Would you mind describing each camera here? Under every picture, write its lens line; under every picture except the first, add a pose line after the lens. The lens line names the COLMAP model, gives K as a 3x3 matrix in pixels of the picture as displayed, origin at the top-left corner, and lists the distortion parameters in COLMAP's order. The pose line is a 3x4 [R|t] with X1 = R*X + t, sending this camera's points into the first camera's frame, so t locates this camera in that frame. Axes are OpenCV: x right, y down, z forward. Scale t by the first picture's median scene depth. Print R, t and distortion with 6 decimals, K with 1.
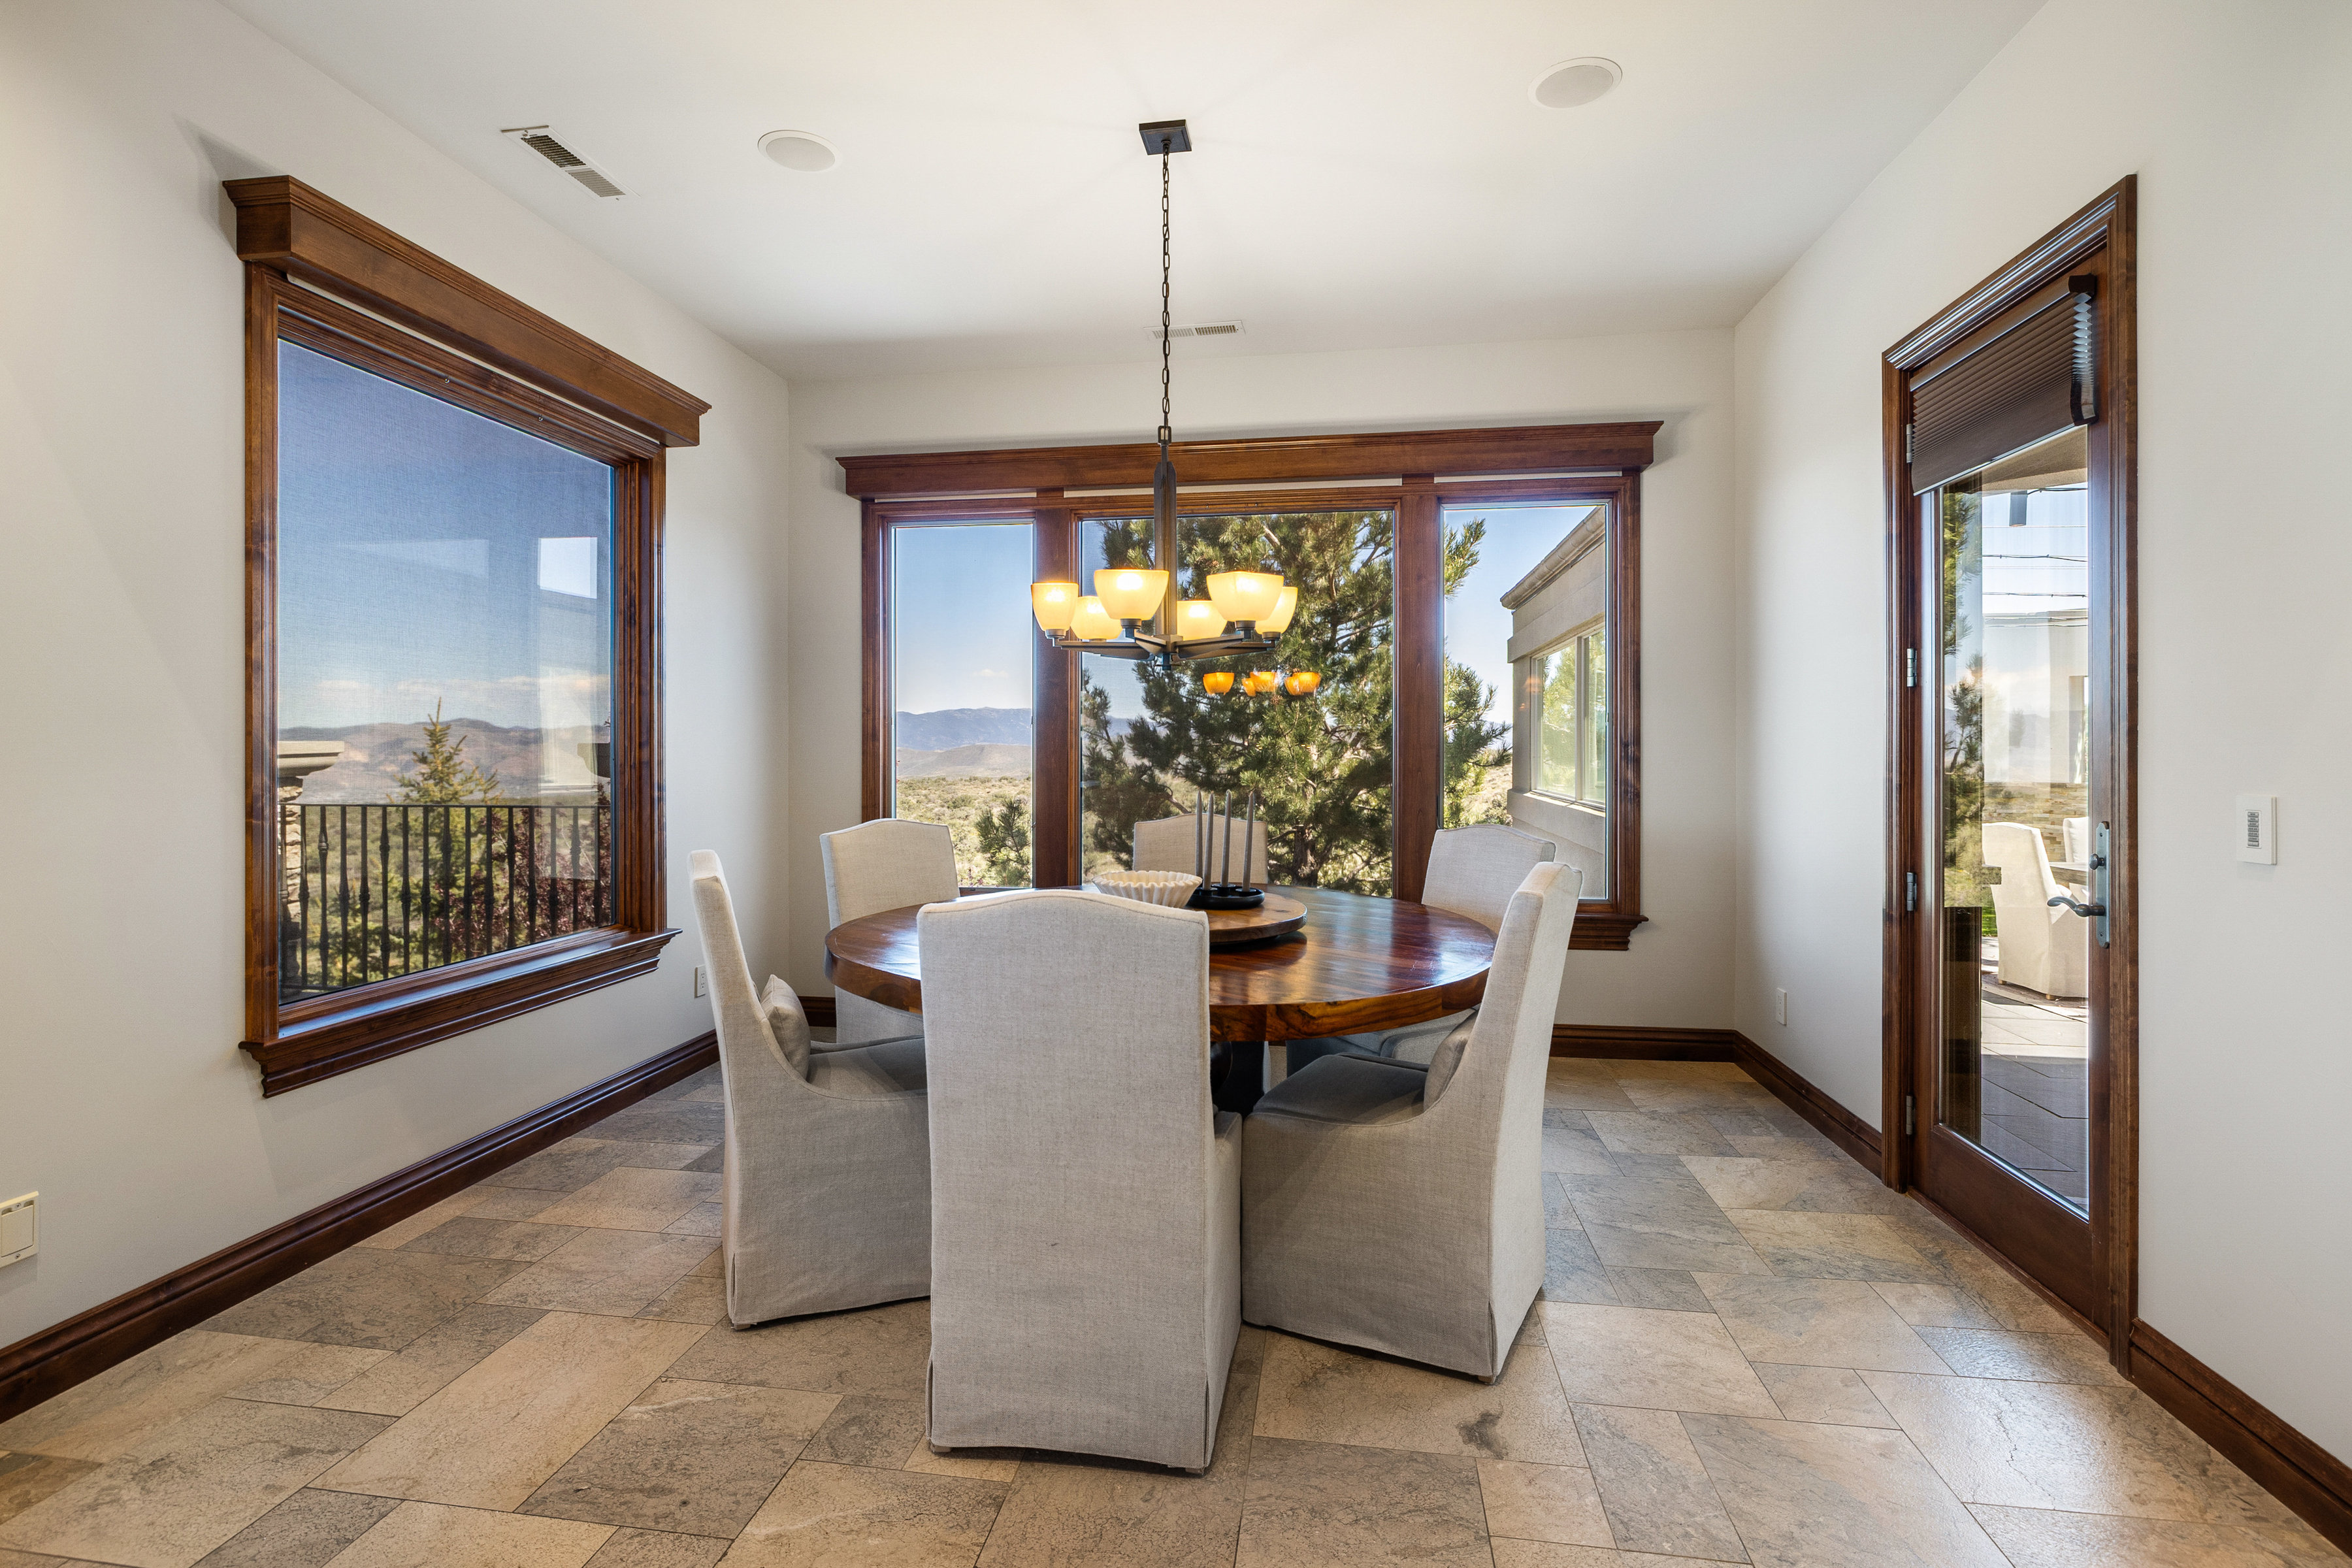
lens RADIAL K [[1102.7, 0, 1168.6], [0, 1102.7, 748.4], [0, 0, 1]] dist [-0.000718, -0.000062]
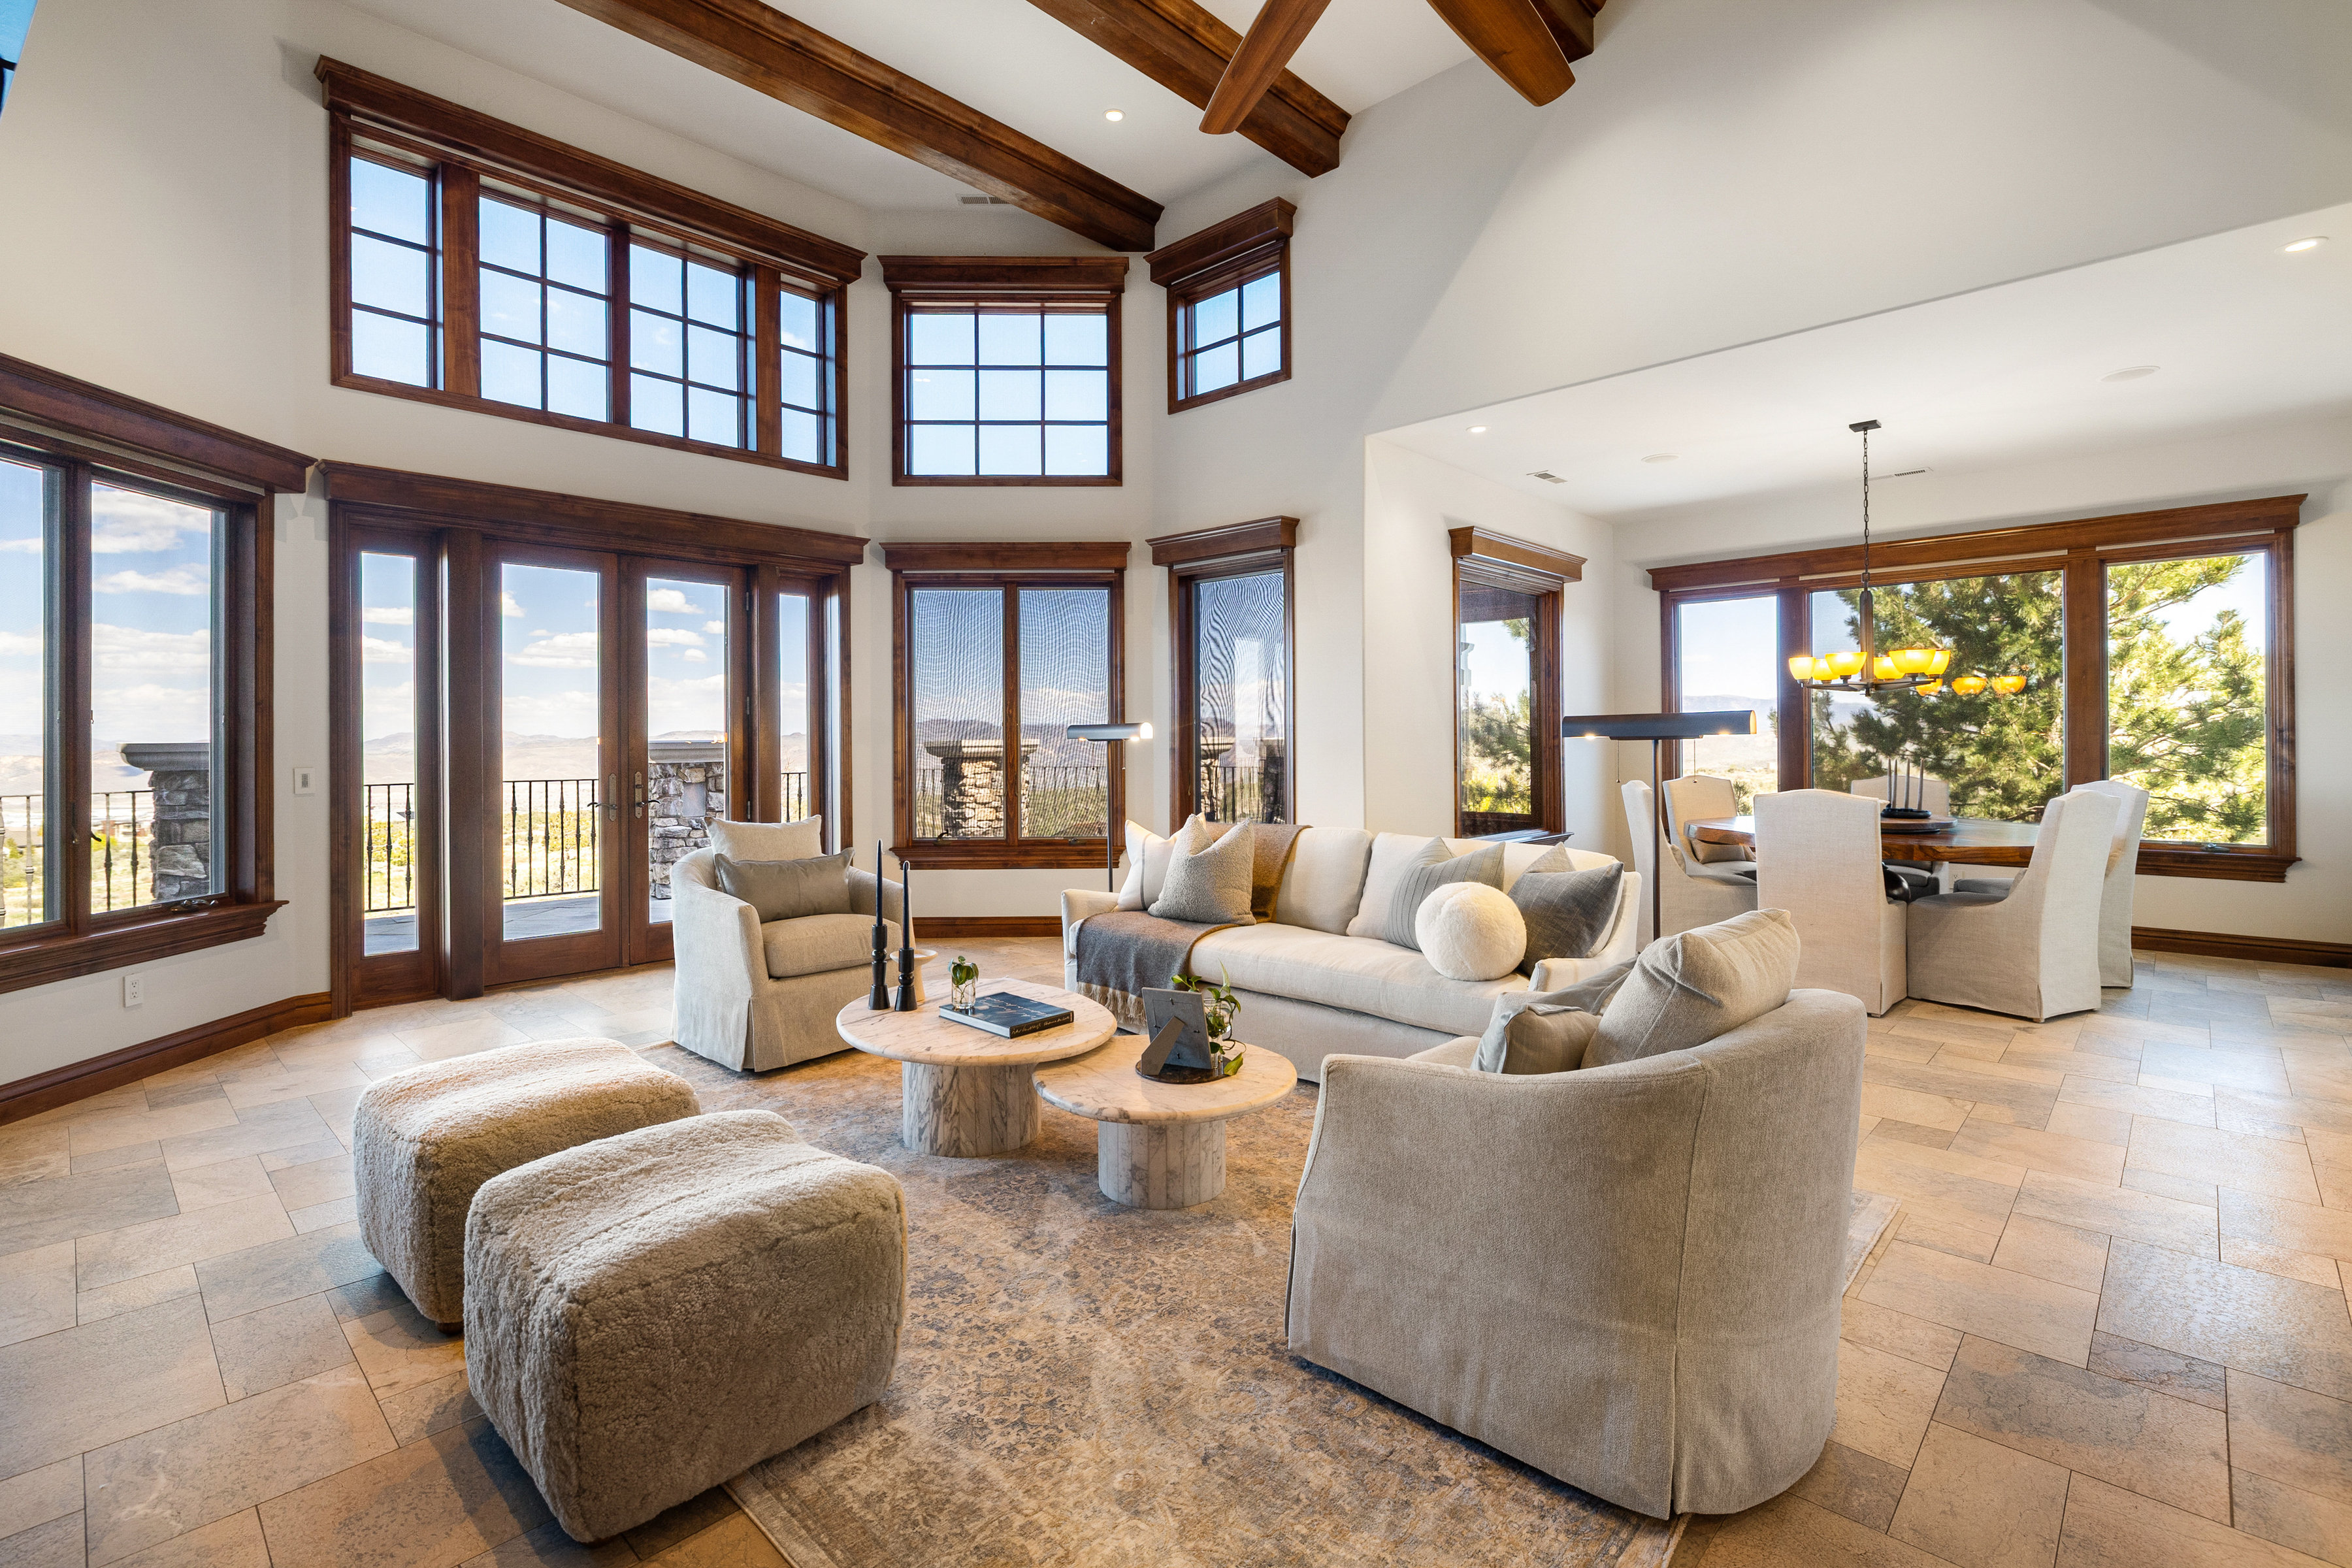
lens RADIAL K [[1071.3, 0, 1173.6], [0, 1071.3, 739.5], [0, 0, 1]] dist [0.001999, 0.000196]
pose [[0.823027, -0.007159, -0.567958, 0.042200], [0.007112, 0.999972, -0.002298, 0.000767], [0.567958, -0.002148, 0.823054, -0.832189]]
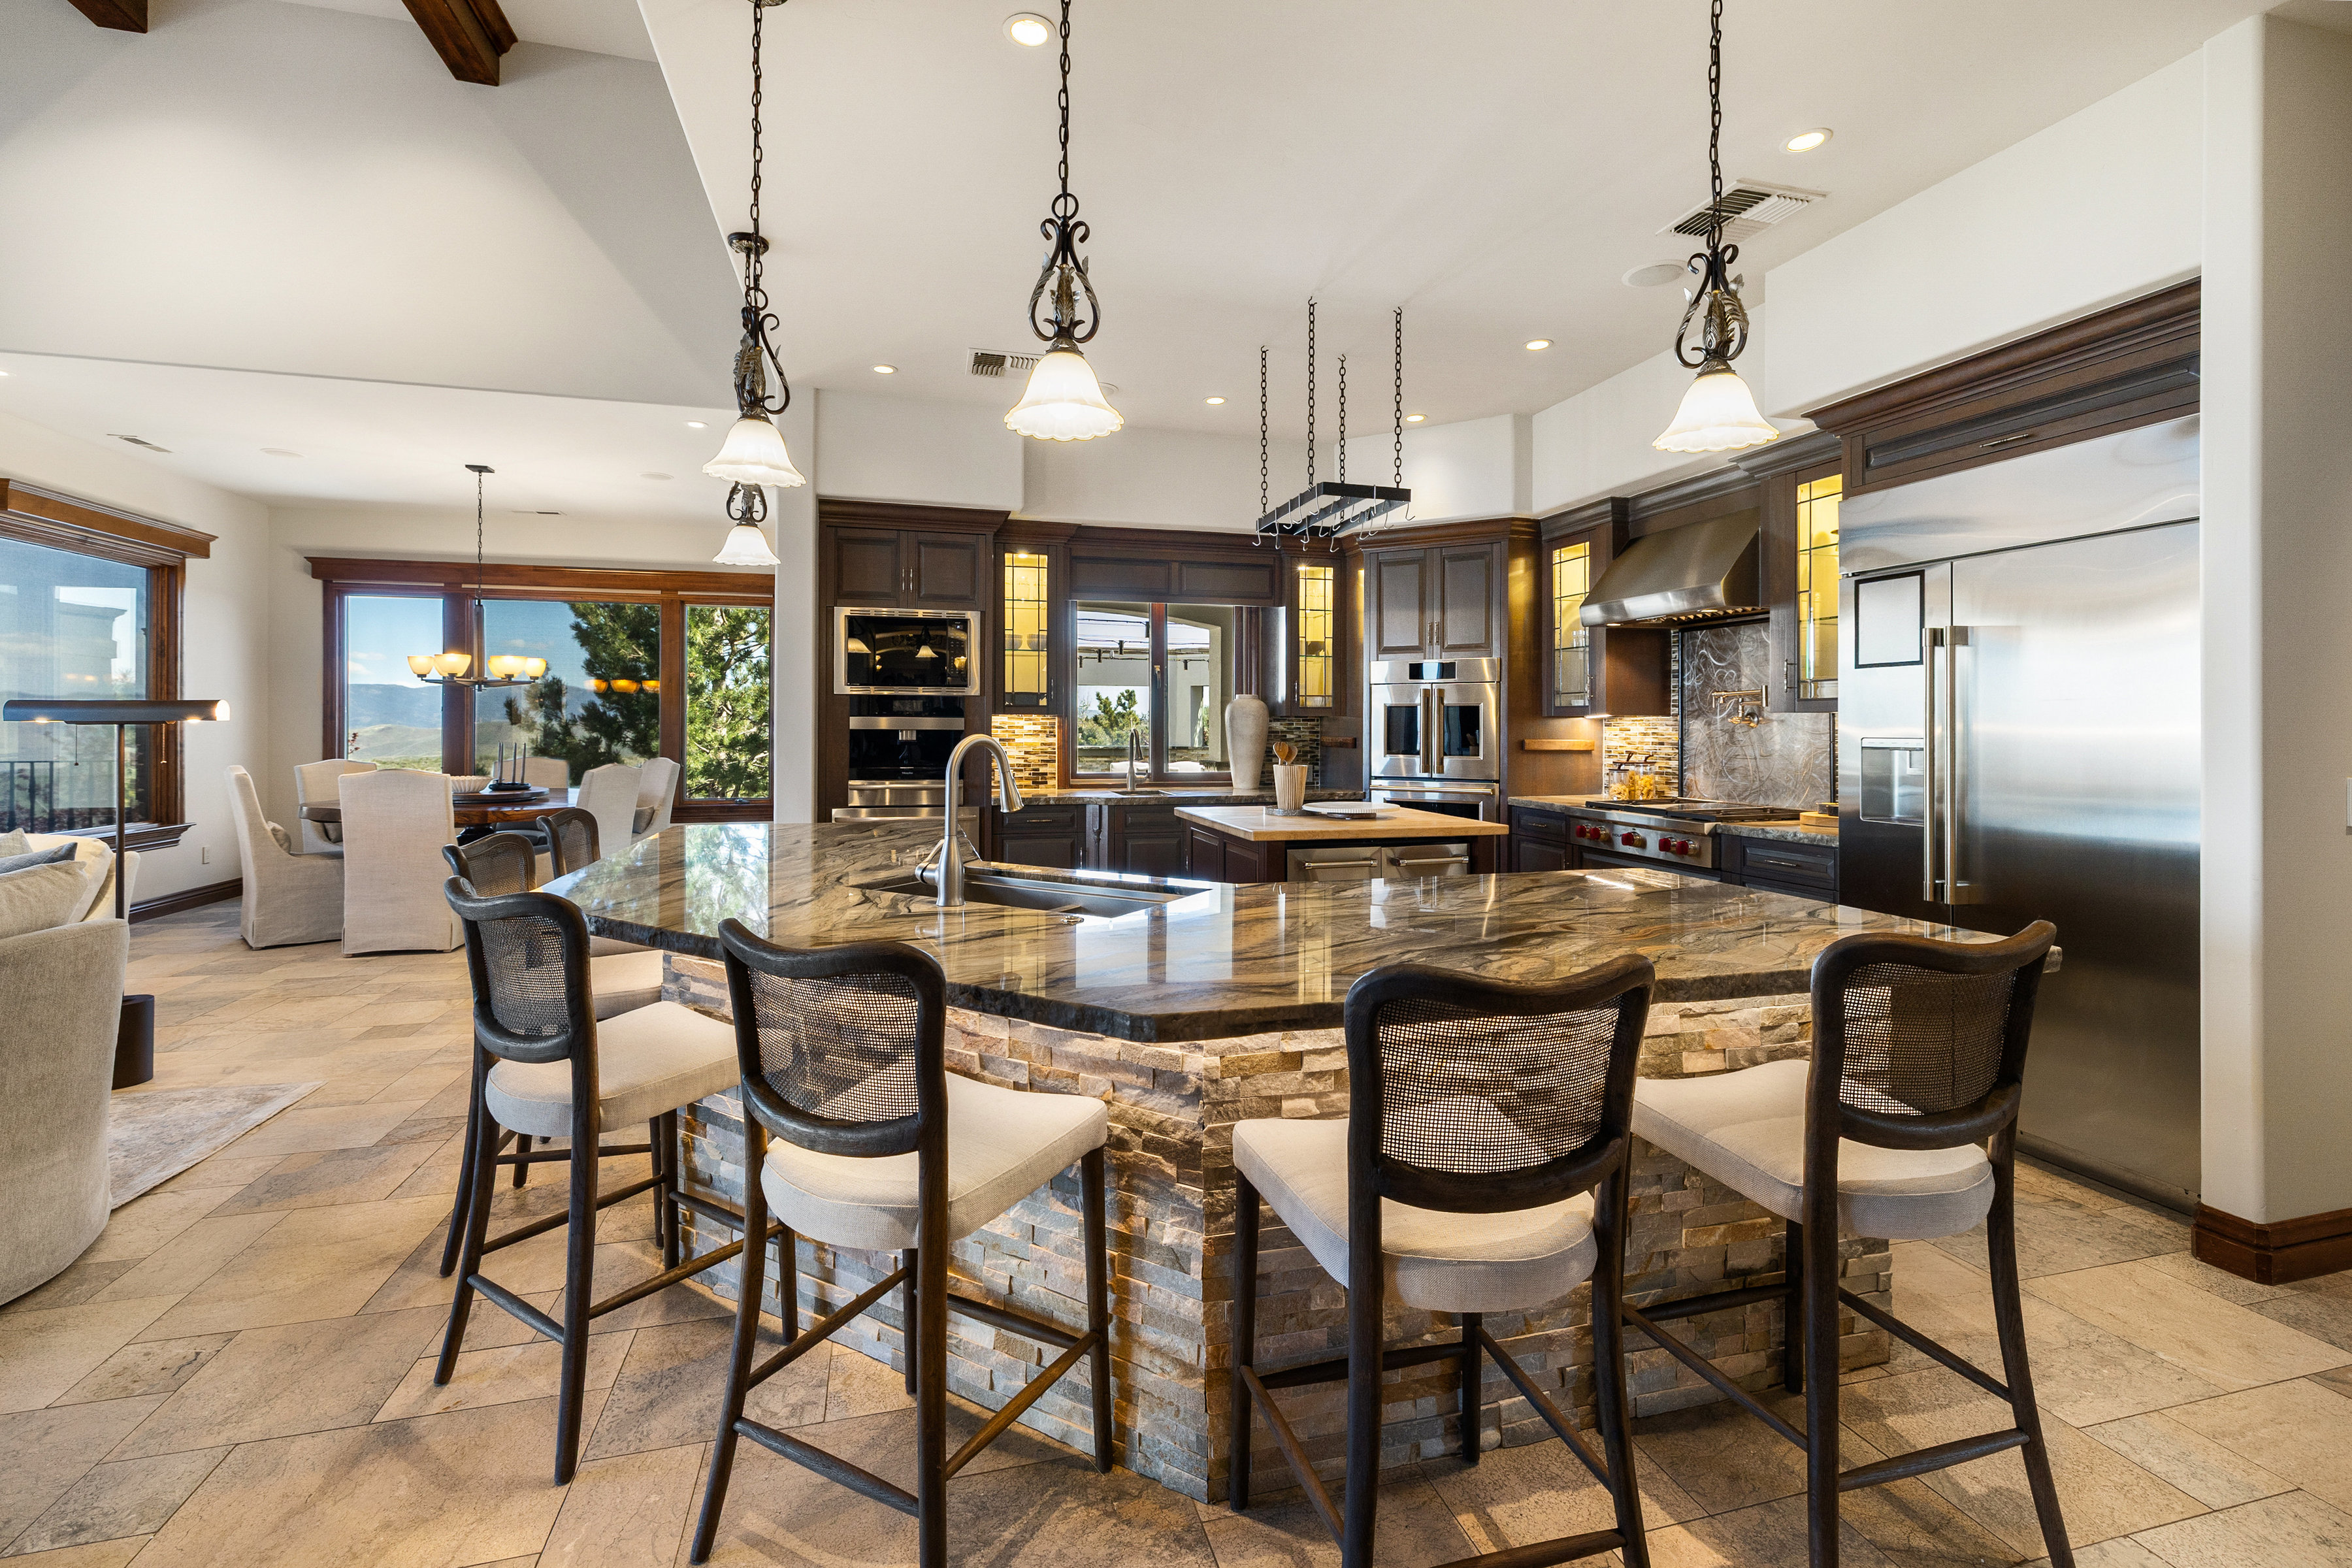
lens RADIAL K [[987.1, 0, 1170.8], [0, 987.1, 737.4], [0, 0, 1]] dist [-0.000231, 0.000179]
pose [[0.910832, -0.002026, 0.412772, 0.311090], [-0.002601, 0.999940, 0.010646, 0.000528], [-0.412769, -0.010770, 0.910772, -1.022317]]
